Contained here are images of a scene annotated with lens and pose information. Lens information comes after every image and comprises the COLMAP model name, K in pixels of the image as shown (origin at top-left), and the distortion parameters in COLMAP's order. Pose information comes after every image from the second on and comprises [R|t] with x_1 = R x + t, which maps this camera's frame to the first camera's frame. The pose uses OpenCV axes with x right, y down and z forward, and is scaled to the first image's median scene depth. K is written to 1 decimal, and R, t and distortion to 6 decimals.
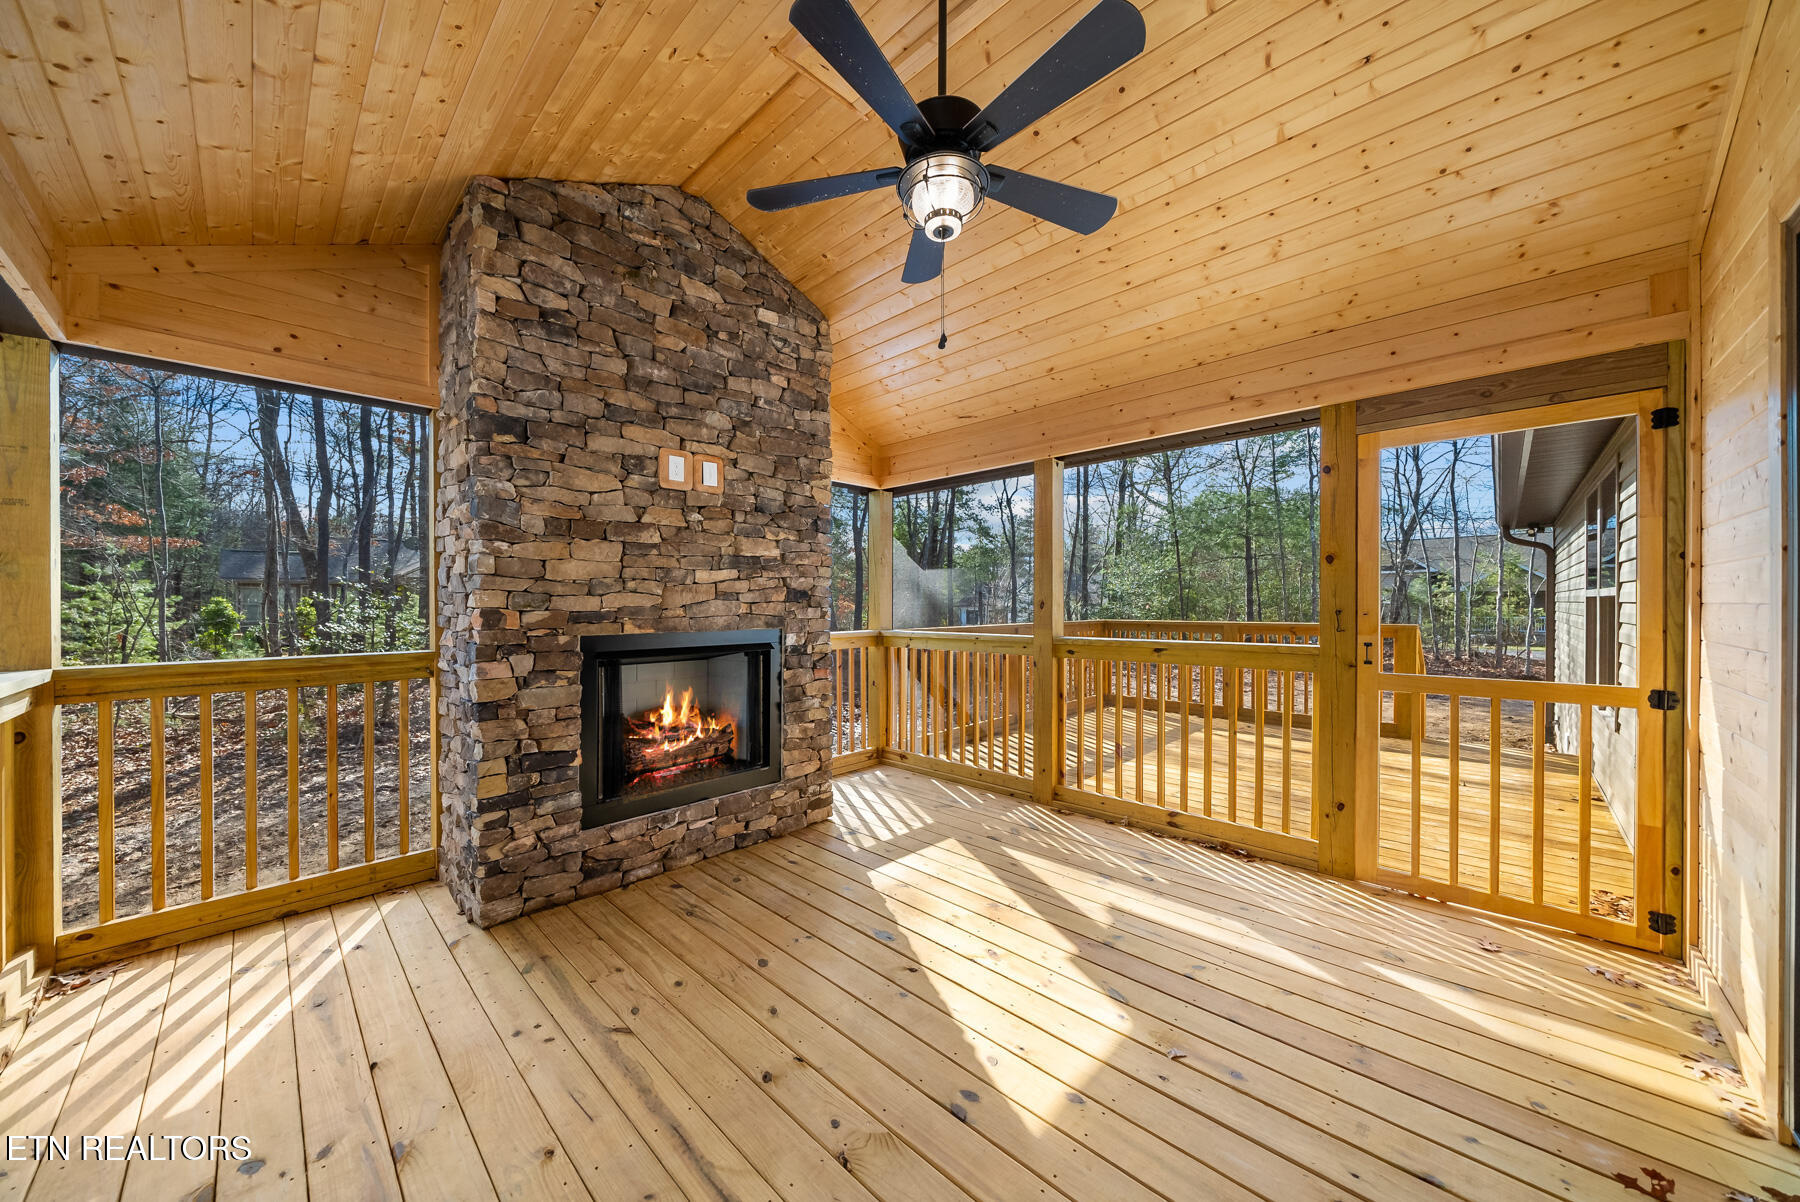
lens RADIAL K [[621.7, 0, 900.7], [0, 621.7, 603.3], [0, 0, 1]] dist [-0.001940, -0.000134]
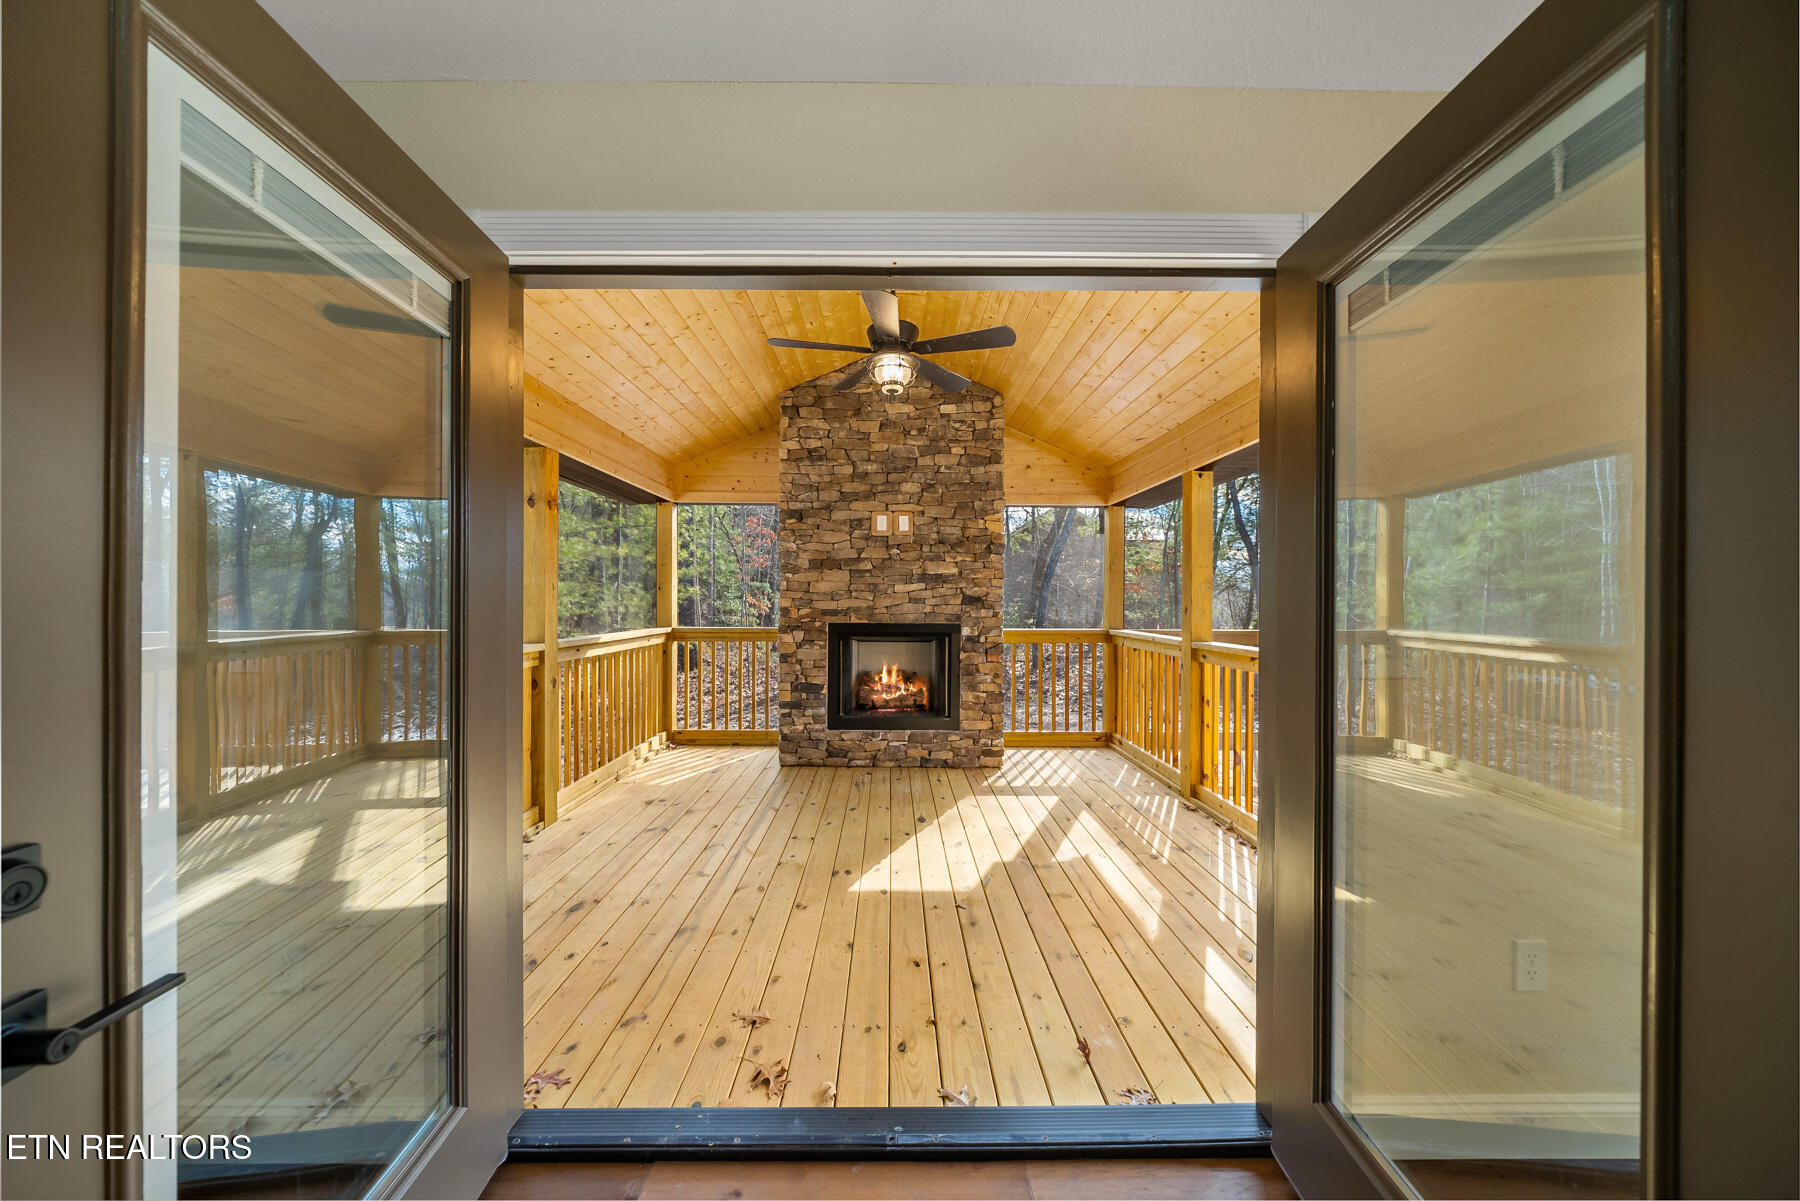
lens RADIAL K [[621.7, 0, 898.7], [0, 621.7, 597.9], [0, 0, 1]] dist [-0.001940, -0.000134]
pose [[0.700980, 0.008203, -0.713134, 0.841788], [-0.006954, 0.999965, 0.004668, -0.027247], [0.713147, 0.001687, 0.701012, -0.117412]]
